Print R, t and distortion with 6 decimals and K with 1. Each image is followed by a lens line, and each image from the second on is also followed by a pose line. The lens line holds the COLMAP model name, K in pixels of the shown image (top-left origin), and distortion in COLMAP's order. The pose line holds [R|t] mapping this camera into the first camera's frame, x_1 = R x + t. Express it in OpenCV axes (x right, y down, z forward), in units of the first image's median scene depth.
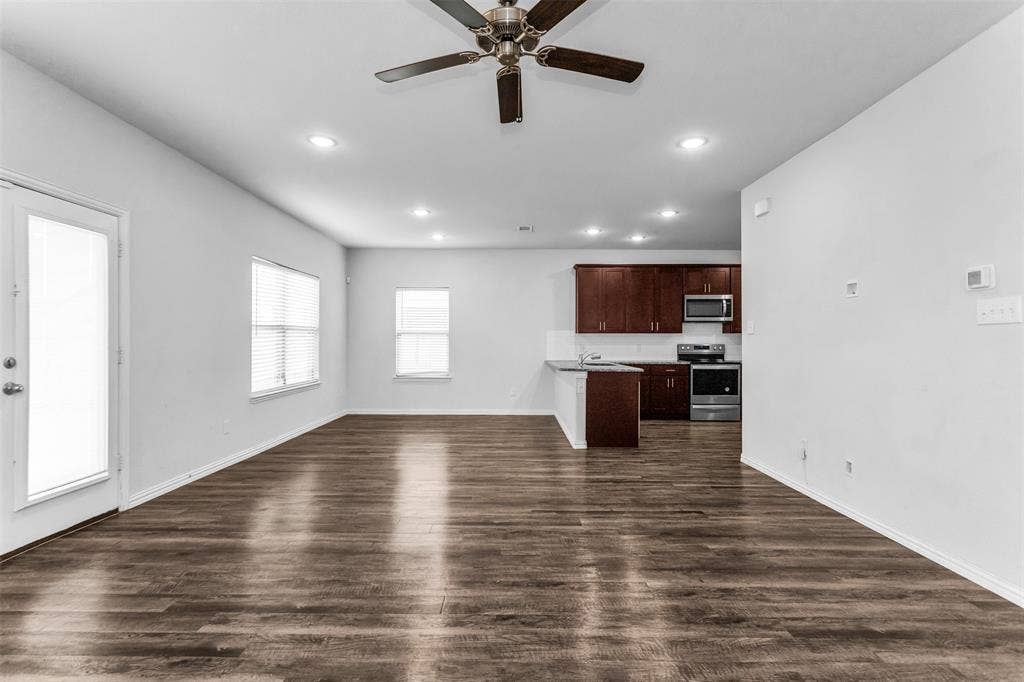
lens RADIAL K [[493.0, 0, 505.8], [0, 493.0, 341.1], [0, 0, 1]] dist [0.003621, 0.000887]
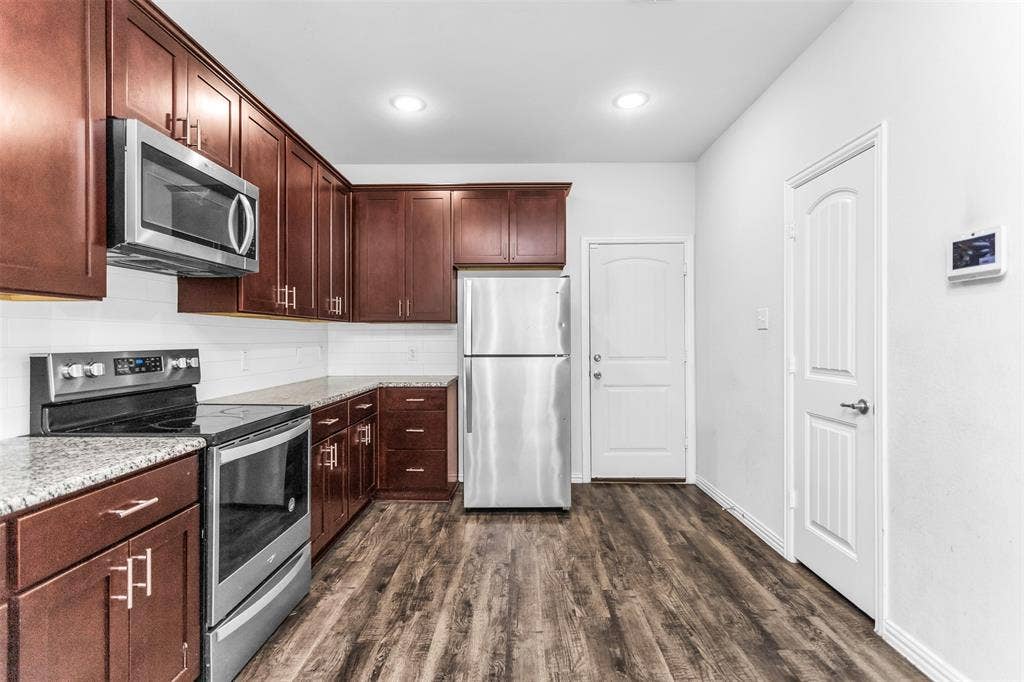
lens RADIAL K [[493.0, 0, 507.7], [0, 493.0, 342.1], [0, 0, 1]] dist [0.003621, 0.000887]
pose [[0.011736, -0.008905, 0.999891, 0.227019], [-0.001203, 0.999959, 0.008920, -0.001176], [-0.999930, -0.001308, 0.011725, 1.236013]]
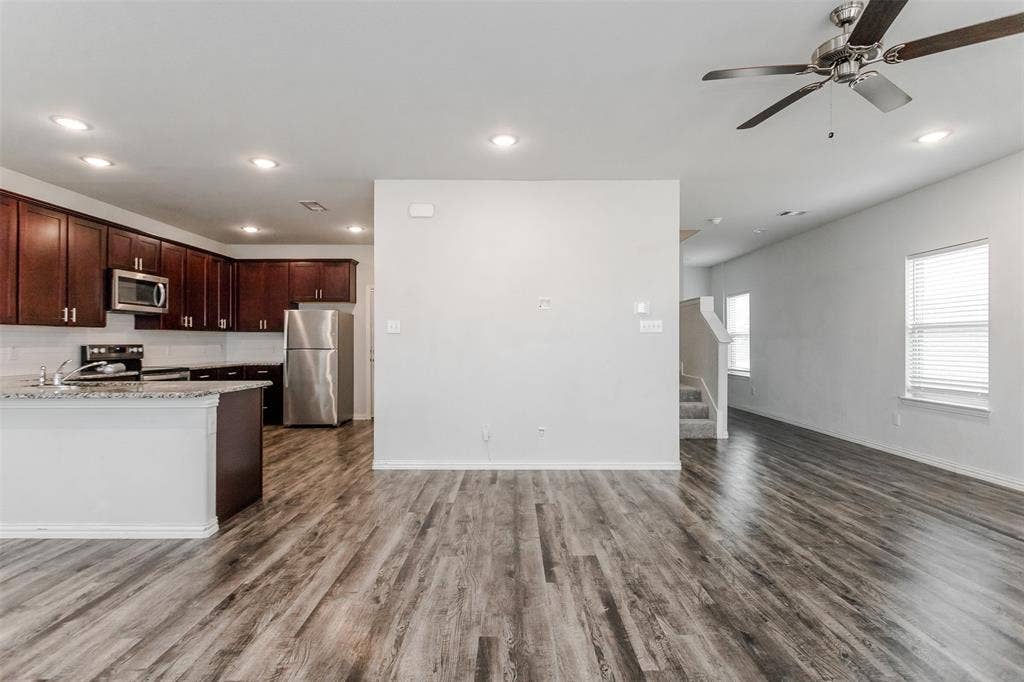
lens RADIAL K [[493.0, 0, 510.7], [0, 493.0, 338.0], [0, 0, 1]] dist [0.003621, 0.000887]
pose [[-0.008699, 0.008104, 0.999929, -0.436141], [-0.003250, 0.999962, -0.008132, 0.001385], [-0.999957, -0.003320, -0.008672, 0.711432]]
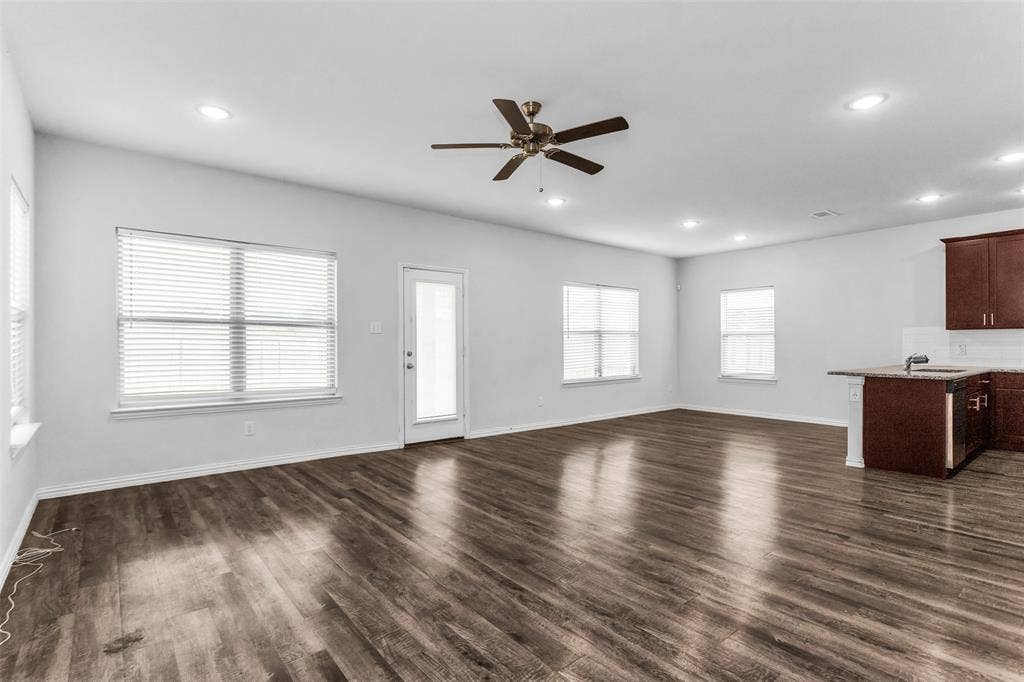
lens RADIAL K [[493.0, 0, 506.3], [0, 493.0, 341.3], [0, 0, 1]] dist [0.003621, 0.000887]
pose [[0.633297, -0.009086, -0.773855, 0.459012], [0.006205, 0.999959, -0.006663, 0.003910], [0.773884, -0.000582, 0.633327, -0.006068]]
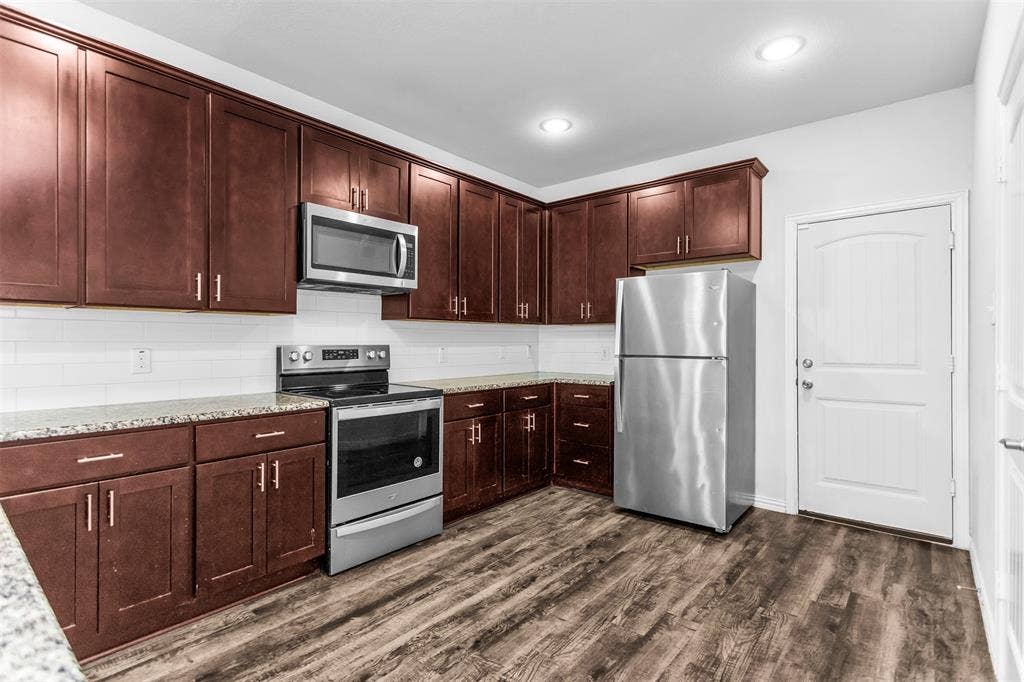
lens RADIAL K [[493.0, 0, 509.0], [0, 493.0, 343.6], [0, 0, 1]] dist [0.003621, 0.000887]
pose [[0.632563, -0.002997, 0.774503, 0.274972], [-0.003929, 0.999967, 0.007078, 0.002353], [-0.774499, -0.007520, 0.632530, 0.994253]]
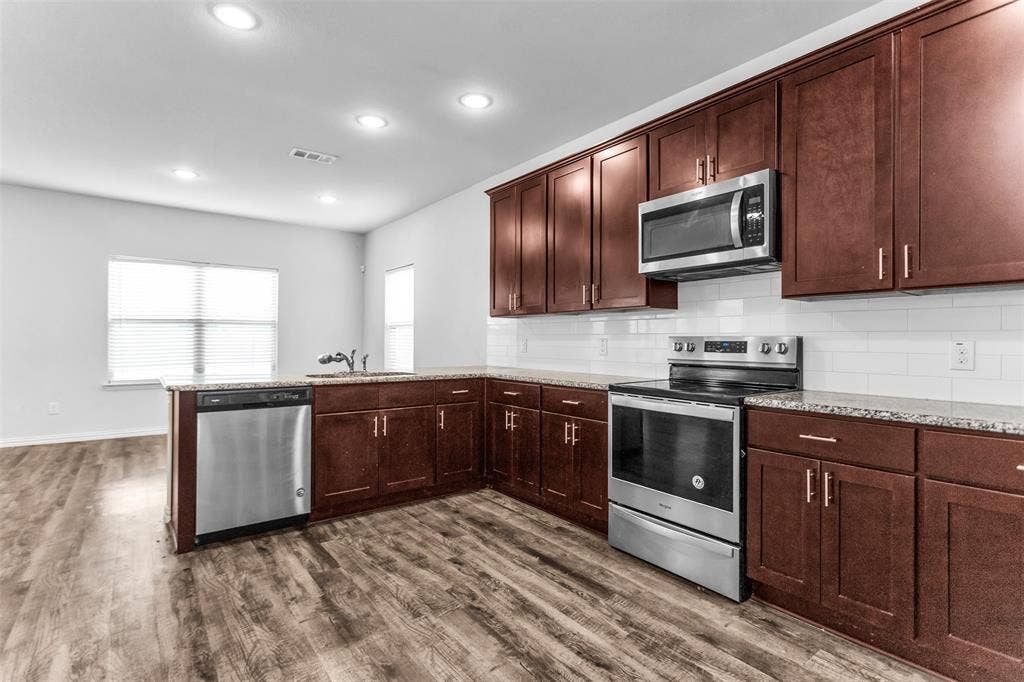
lens RADIAL K [[493.0, 0, 510.9], [0, 493.0, 342.9], [0, 0, 1]] dist [0.003621, 0.000887]
pose [[0.616989, 0.003160, -0.786965, 0.879771], [-0.003122, 0.999994, 0.001568, 0.015943], [0.786966, 0.001489, 0.616995, 1.022603]]
